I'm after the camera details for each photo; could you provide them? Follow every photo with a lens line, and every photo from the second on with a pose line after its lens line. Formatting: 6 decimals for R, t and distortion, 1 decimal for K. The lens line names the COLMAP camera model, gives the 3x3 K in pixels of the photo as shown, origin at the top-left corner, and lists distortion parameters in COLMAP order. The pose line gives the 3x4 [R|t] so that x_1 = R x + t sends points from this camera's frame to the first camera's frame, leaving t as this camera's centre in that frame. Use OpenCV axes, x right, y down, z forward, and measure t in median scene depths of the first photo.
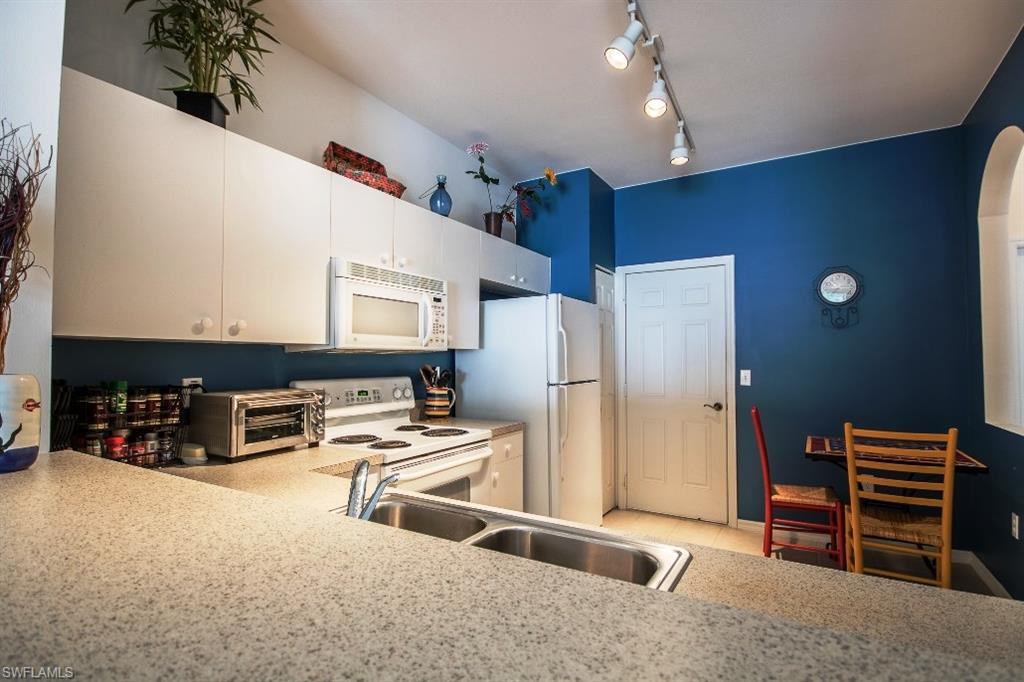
lens RADIAL K [[480.6, 0, 516.5], [0, 480.6, 346.0], [0, 0, 1]] dist [-0.001771, -0.000391]
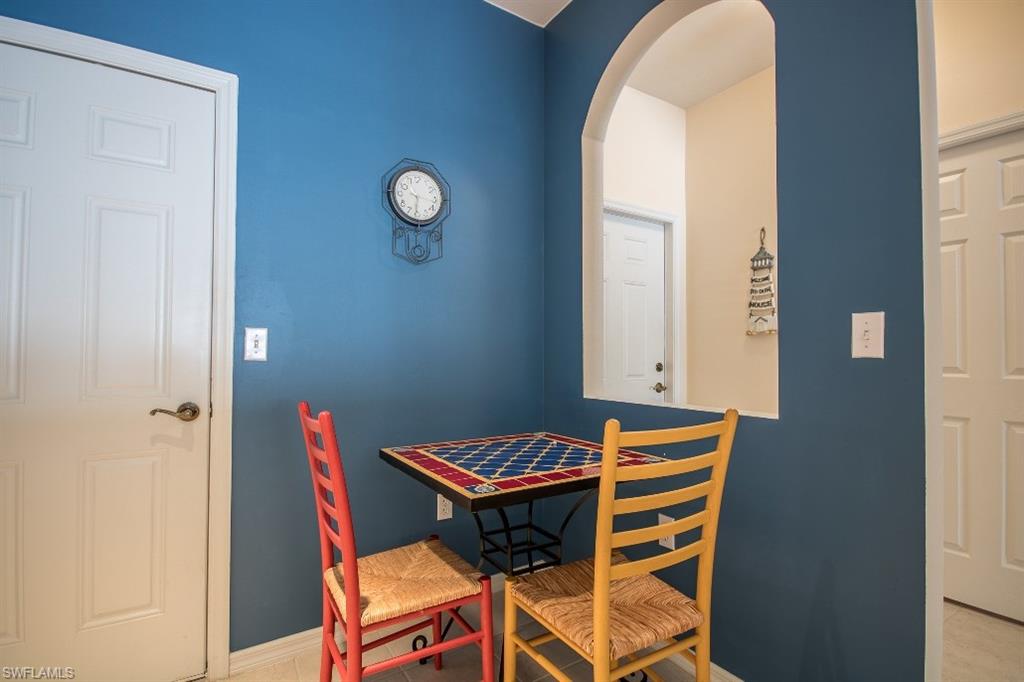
lens RADIAL K [[480.6, 0, 516.5], [0, 480.6, 346.0], [0, 0, 1]] dist [-0.001771, -0.000391]
pose [[0.453882, 0.018452, 0.890871, 0.186424], [-0.028775, 0.999568, -0.006043, 0.068145], [-0.890597, -0.022892, 0.454216, 0.600281]]
